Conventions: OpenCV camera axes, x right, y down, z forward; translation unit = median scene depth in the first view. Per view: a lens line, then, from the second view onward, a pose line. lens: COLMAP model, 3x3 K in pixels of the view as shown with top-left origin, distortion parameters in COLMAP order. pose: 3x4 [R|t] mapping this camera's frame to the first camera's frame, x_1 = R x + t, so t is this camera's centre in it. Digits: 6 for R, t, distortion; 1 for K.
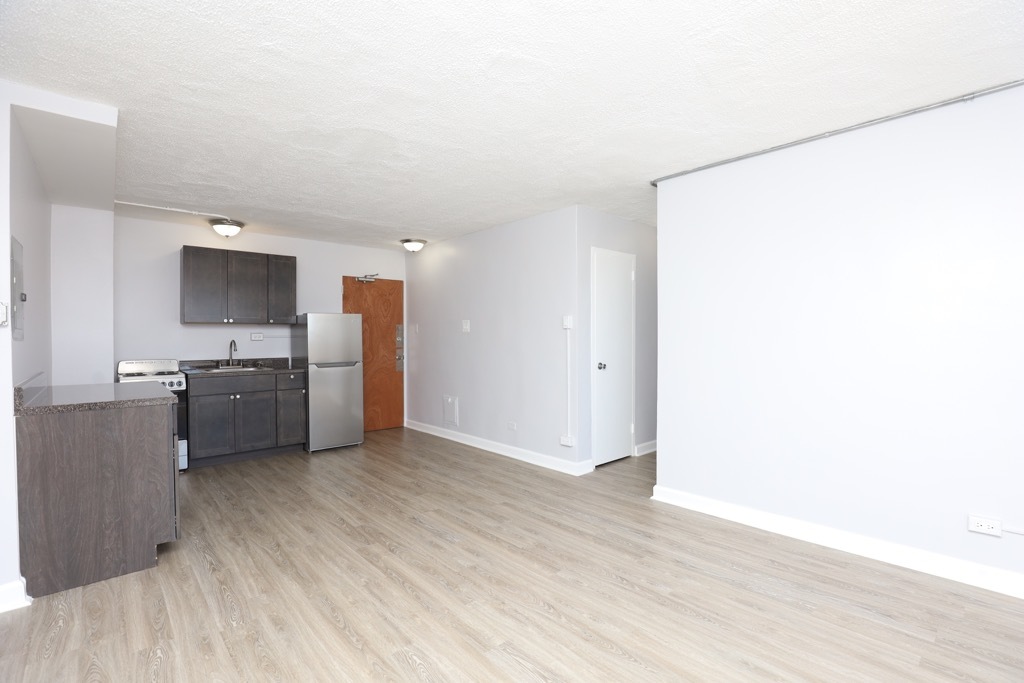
lens RADIAL K [[470.0, 0, 518.4], [0, 470.0, 338.0], [0, 0, 1]] dist [-0.037522, 0.007813]
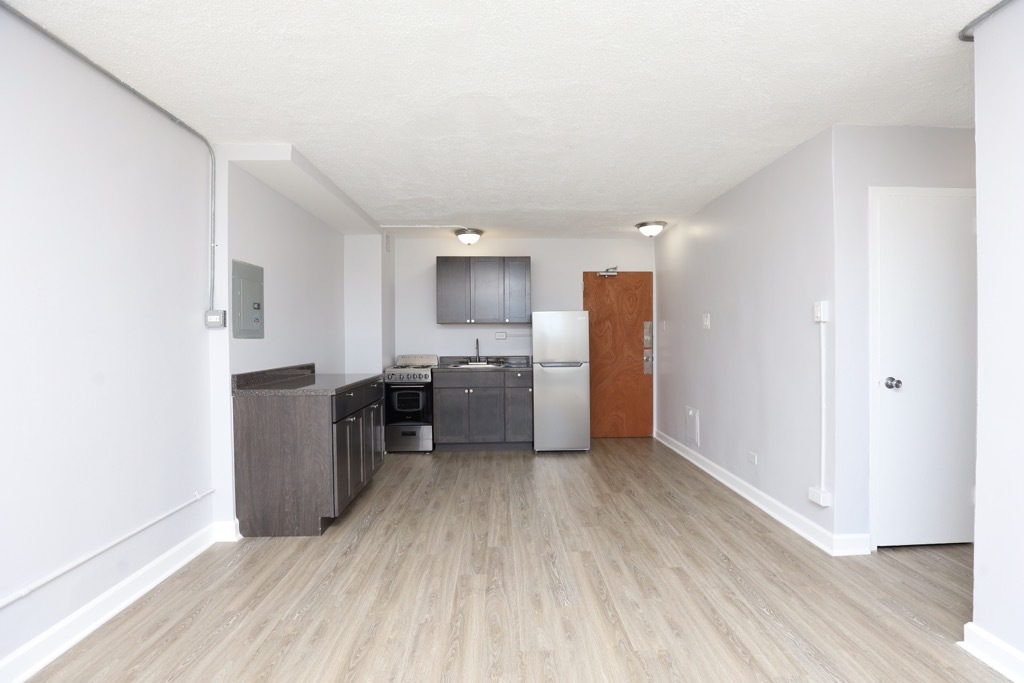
lens RADIAL K [[470.0, 0, 518.7], [0, 470.0, 337.9], [0, 0, 1]] dist [-0.037522, 0.007813]
pose [[0.764402, 0.000437, -0.644740, 0.215853], [0.001159, 0.999997, 0.002052, 0.000504], [0.644739, -0.002316, 0.764399, 0.275076]]
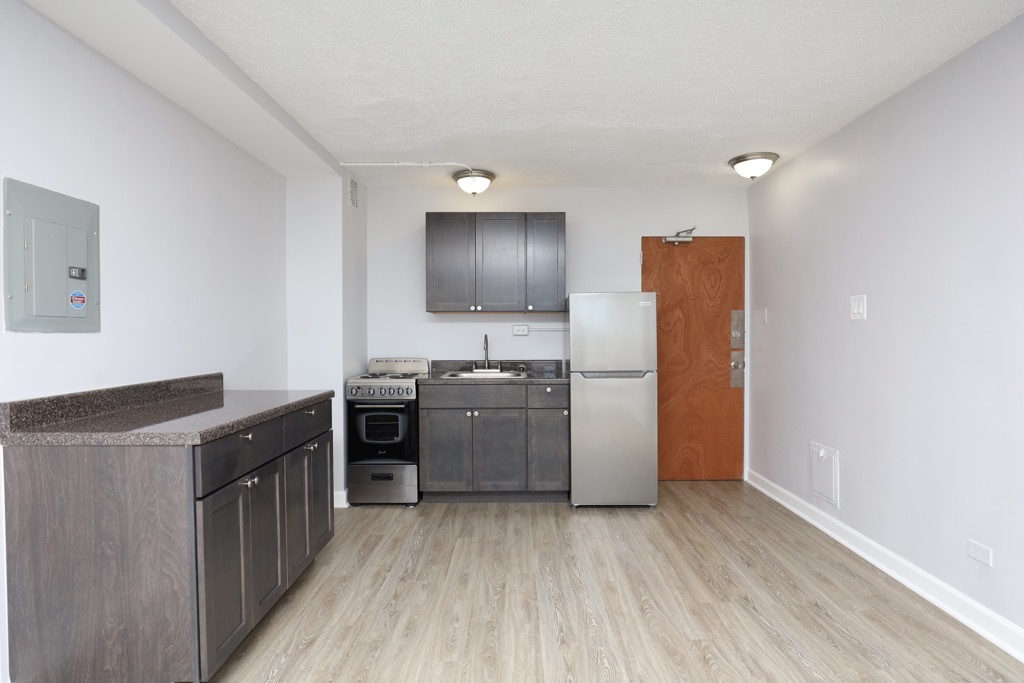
lens RADIAL K [[531.6, 0, 518.3], [0, 531.6, 337.6], [0, 0, 1]] dist [-0.025243, 0.005600]
pose [[0.741822, 0.007932, -0.670550, -0.010970], [-0.002322, 0.999954, 0.009261, 0.001963], [0.670593, -0.005313, 0.741806, 0.510891]]
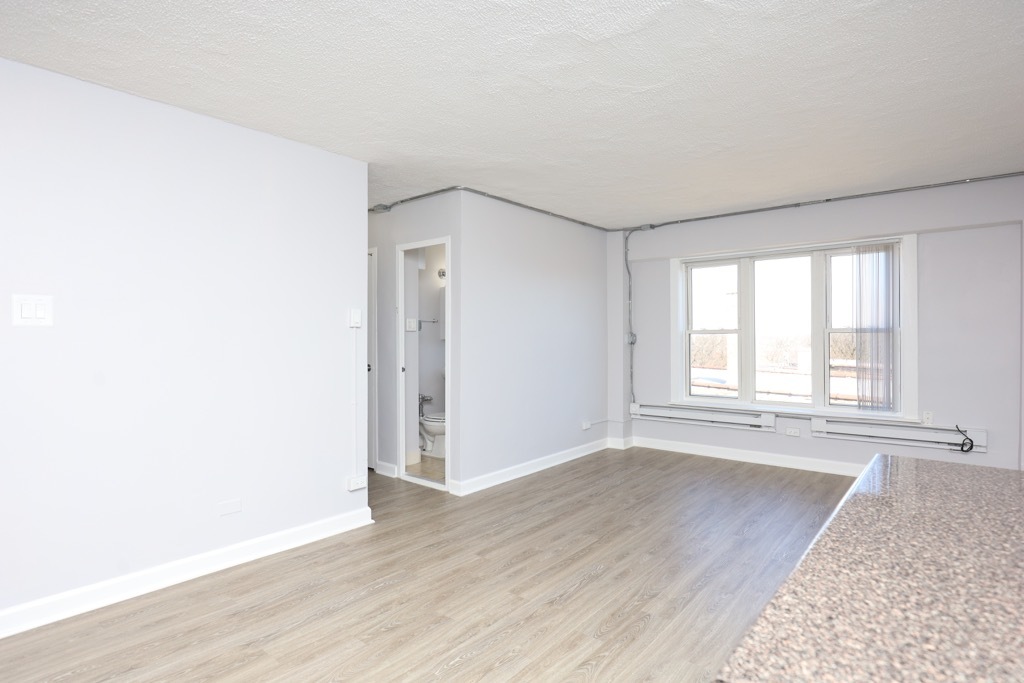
lens RADIAL K [[531.6, 0, 518.7], [0, 531.6, 338.4], [0, 0, 1]] dist [-0.025243, 0.005600]
pose [[-0.138062, 0.002042, 0.990422, -0.810471], [0.008599, 0.999963, -0.000863, 0.000142], [-0.990386, 0.008397, -0.138074, 0.947221]]
